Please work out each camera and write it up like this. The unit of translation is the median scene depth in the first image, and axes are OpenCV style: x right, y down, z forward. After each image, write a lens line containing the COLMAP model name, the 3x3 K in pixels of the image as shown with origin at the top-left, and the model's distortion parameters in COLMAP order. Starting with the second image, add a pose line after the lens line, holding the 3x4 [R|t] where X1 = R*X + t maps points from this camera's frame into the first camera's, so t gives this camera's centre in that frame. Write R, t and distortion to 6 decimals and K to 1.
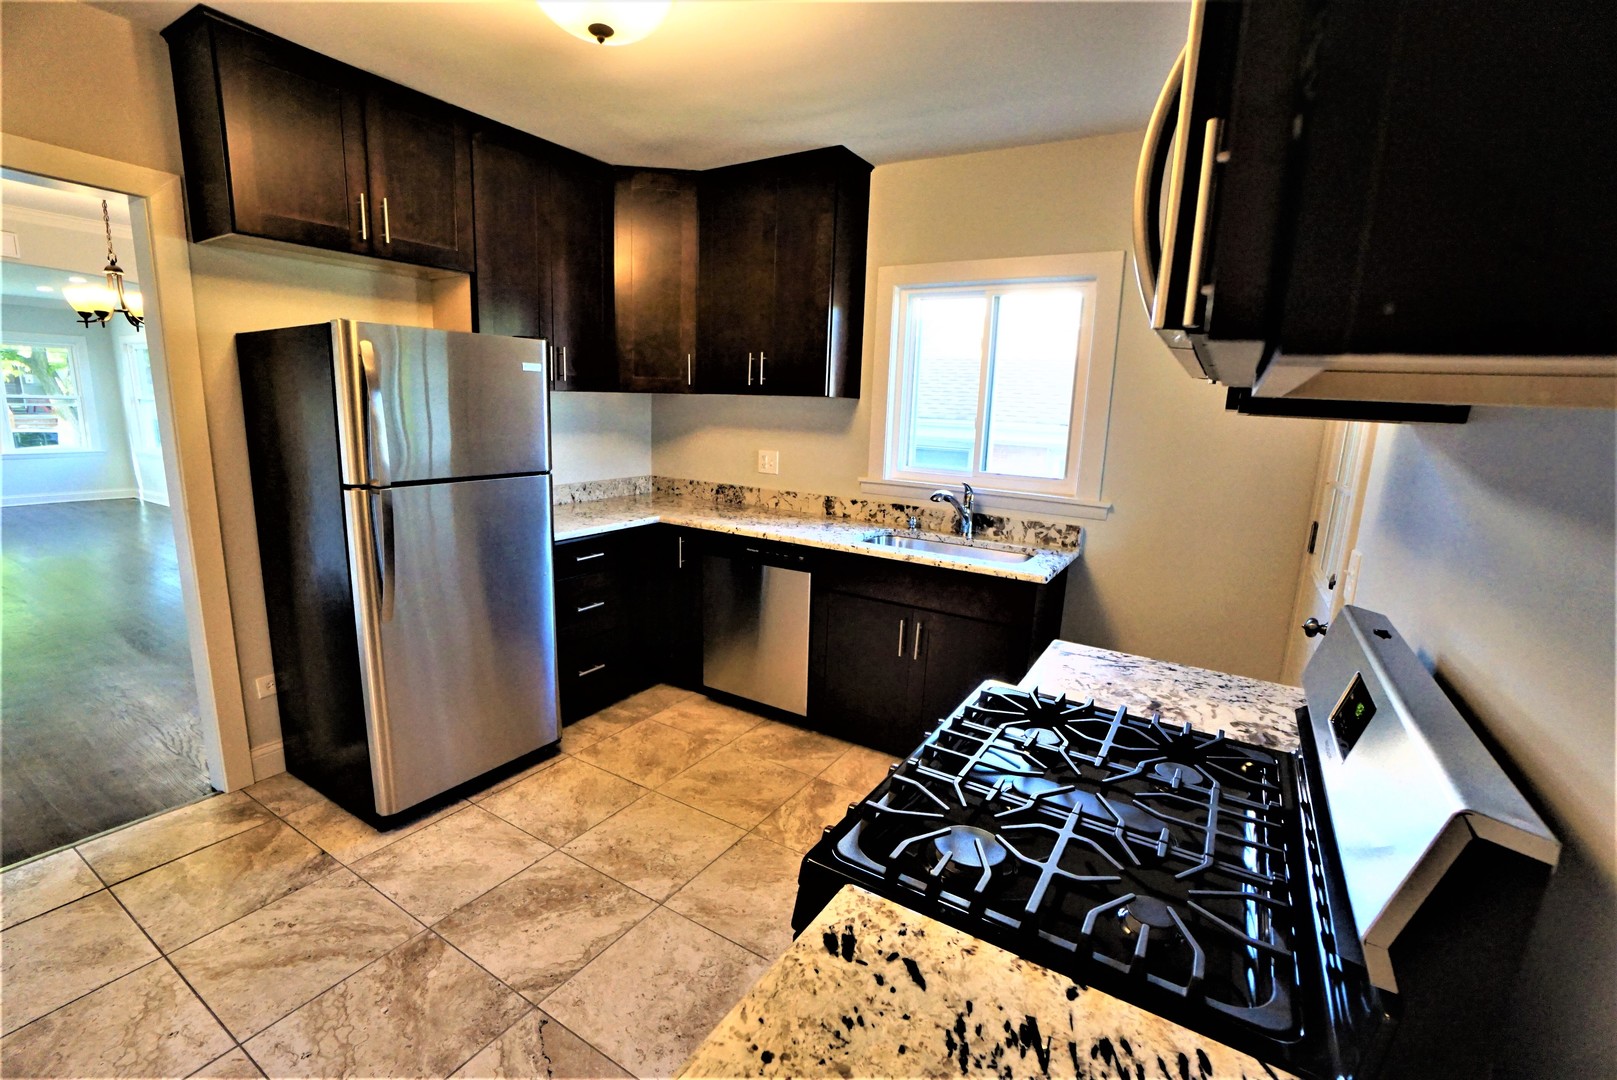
lens RADIAL K [[712.7, 0, 793.3], [0, 712.7, 543.0], [0, 0, 1]] dist [-0.063476, 0.022675]
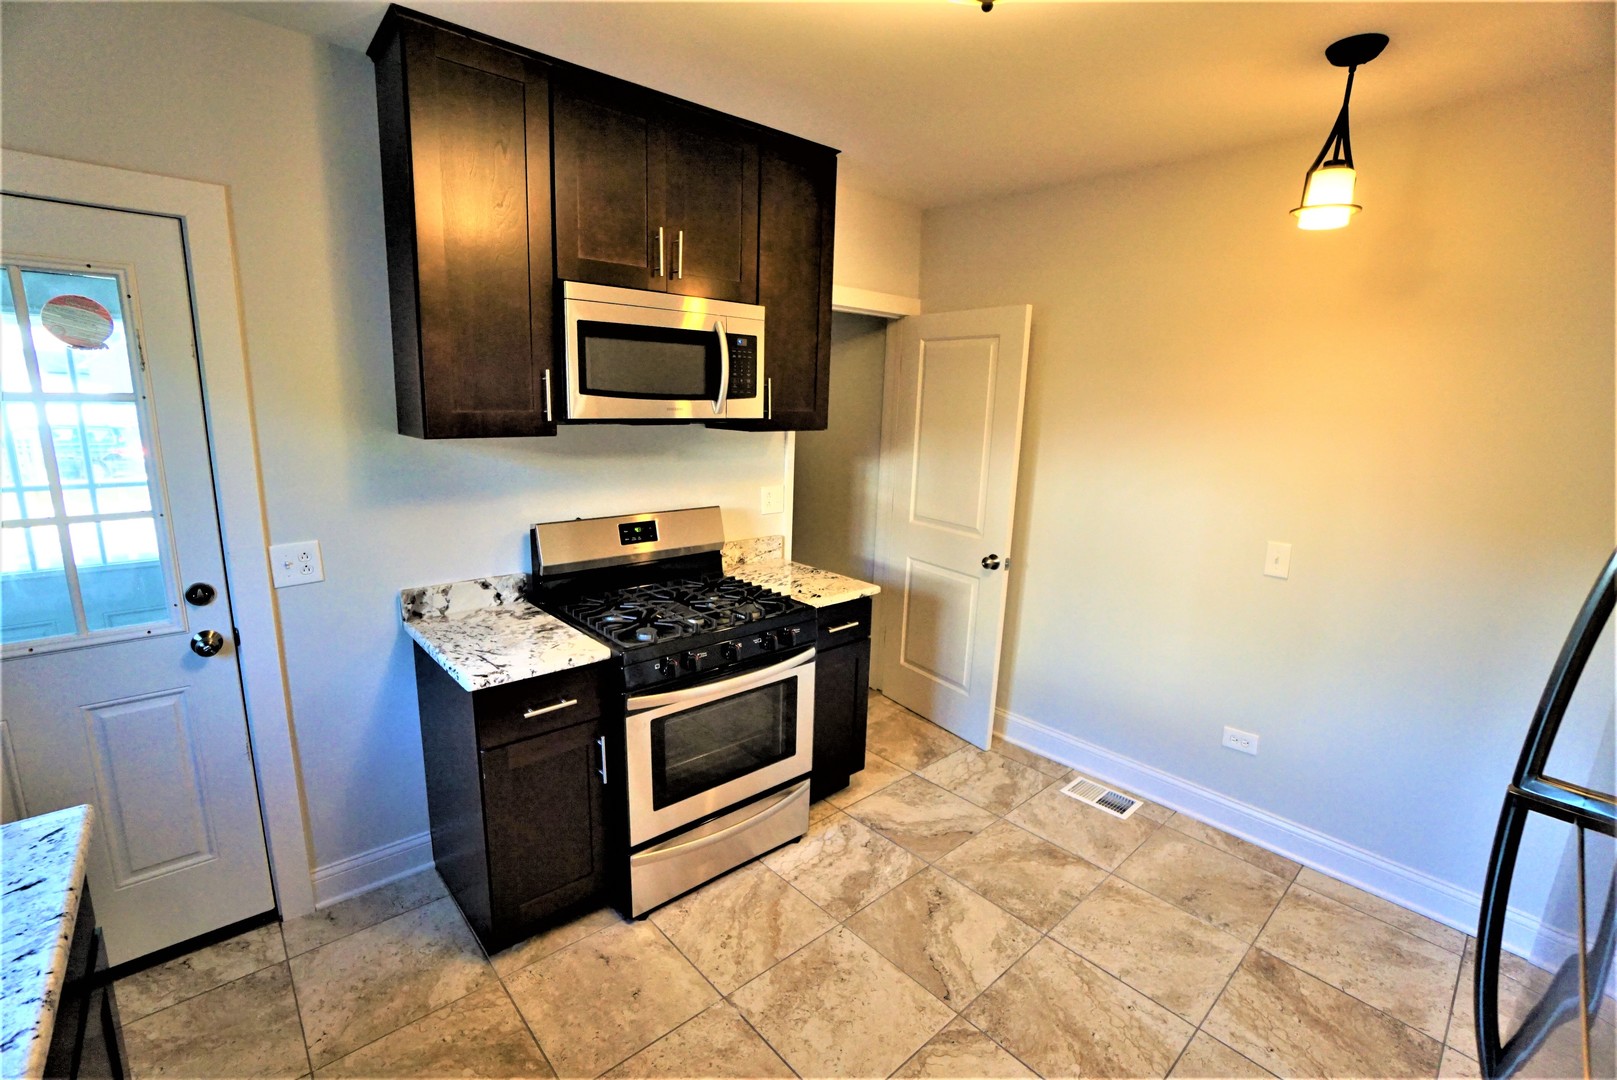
lens RADIAL K [[712.7, 0, 793.3], [0, 712.7, 543.0], [0, 0, 1]] dist [-0.063476, 0.022675]
pose [[-0.954887, -0.123961, 0.269861, -0.340864], [-0.008308, 0.919510, 0.392980, -0.481612], [-0.296854, 0.373009, -0.879057, 1.856433]]
